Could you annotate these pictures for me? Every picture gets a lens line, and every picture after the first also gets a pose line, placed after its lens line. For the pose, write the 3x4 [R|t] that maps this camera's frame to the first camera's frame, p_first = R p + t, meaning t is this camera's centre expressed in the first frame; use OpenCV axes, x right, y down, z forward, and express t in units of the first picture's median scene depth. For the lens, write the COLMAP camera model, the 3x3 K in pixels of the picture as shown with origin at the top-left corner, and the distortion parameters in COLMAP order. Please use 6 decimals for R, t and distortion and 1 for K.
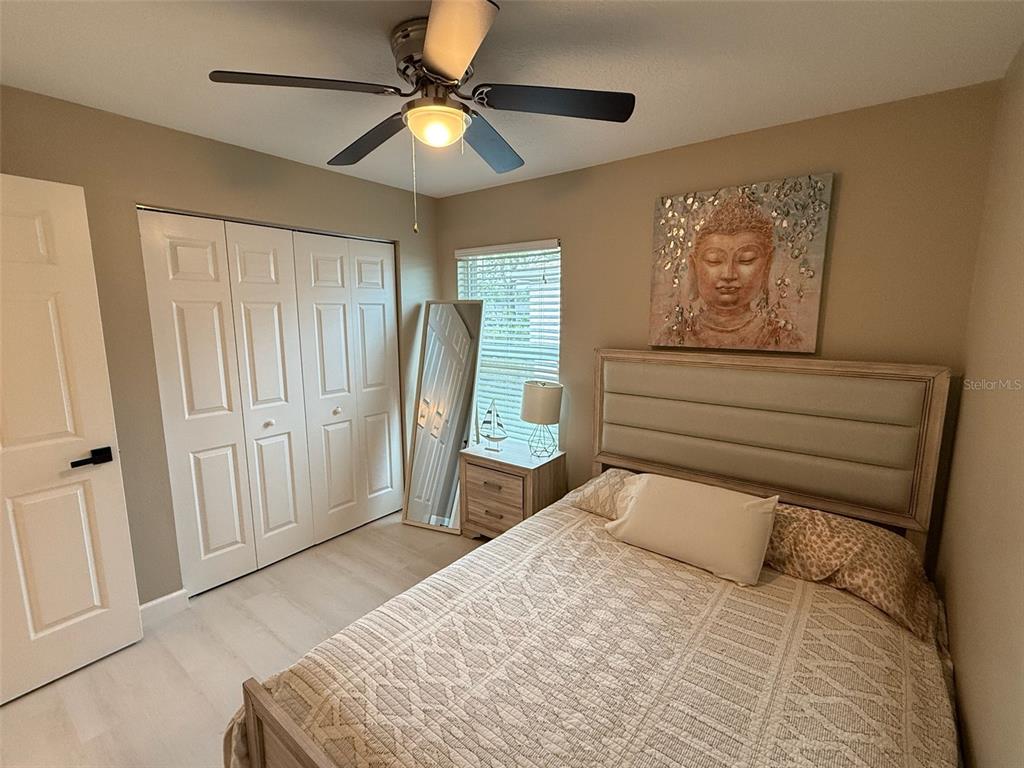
lens RADIAL K [[467.0, 0, 509.4], [0, 467.0, 384.4], [0, 0, 1]] dist [-0.000417, 0.000444]
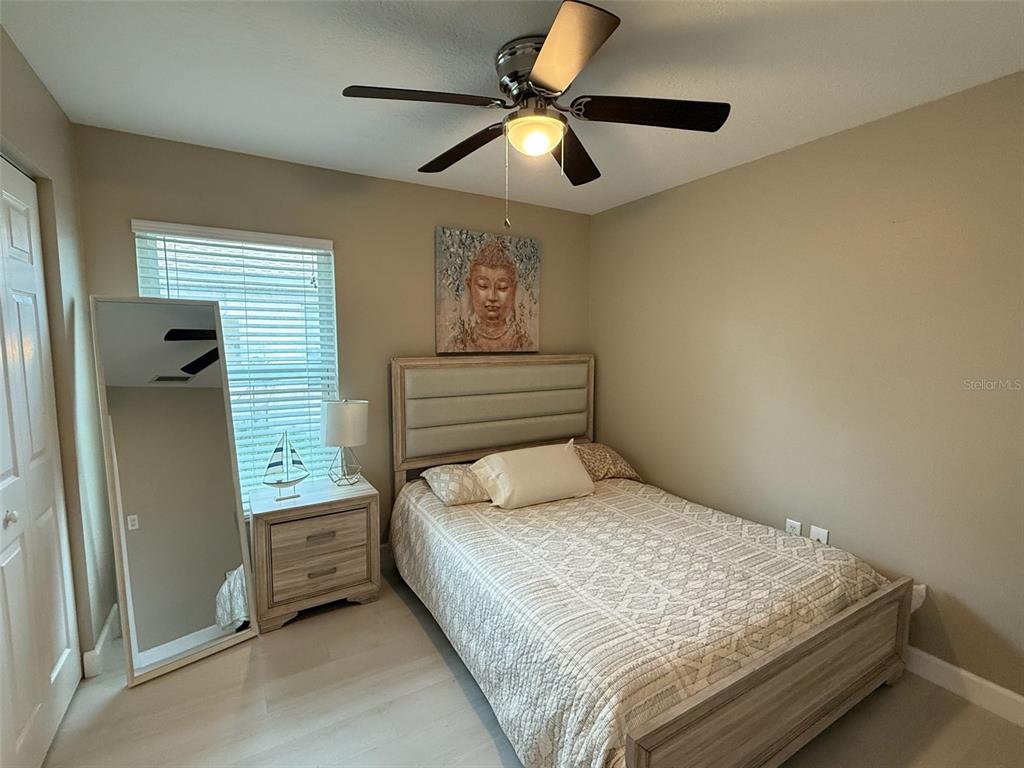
lens RADIAL K [[467.0, 0, 509.4], [0, 467.0, 384.4], [0, 0, 1]] dist [-0.000417, 0.000444]
pose [[0.368451, -0.087664, 0.925505, -0.808036], [0.140494, 0.989360, 0.037781, -0.029435], [-0.918970, 0.116107, 0.376847, 0.485093]]
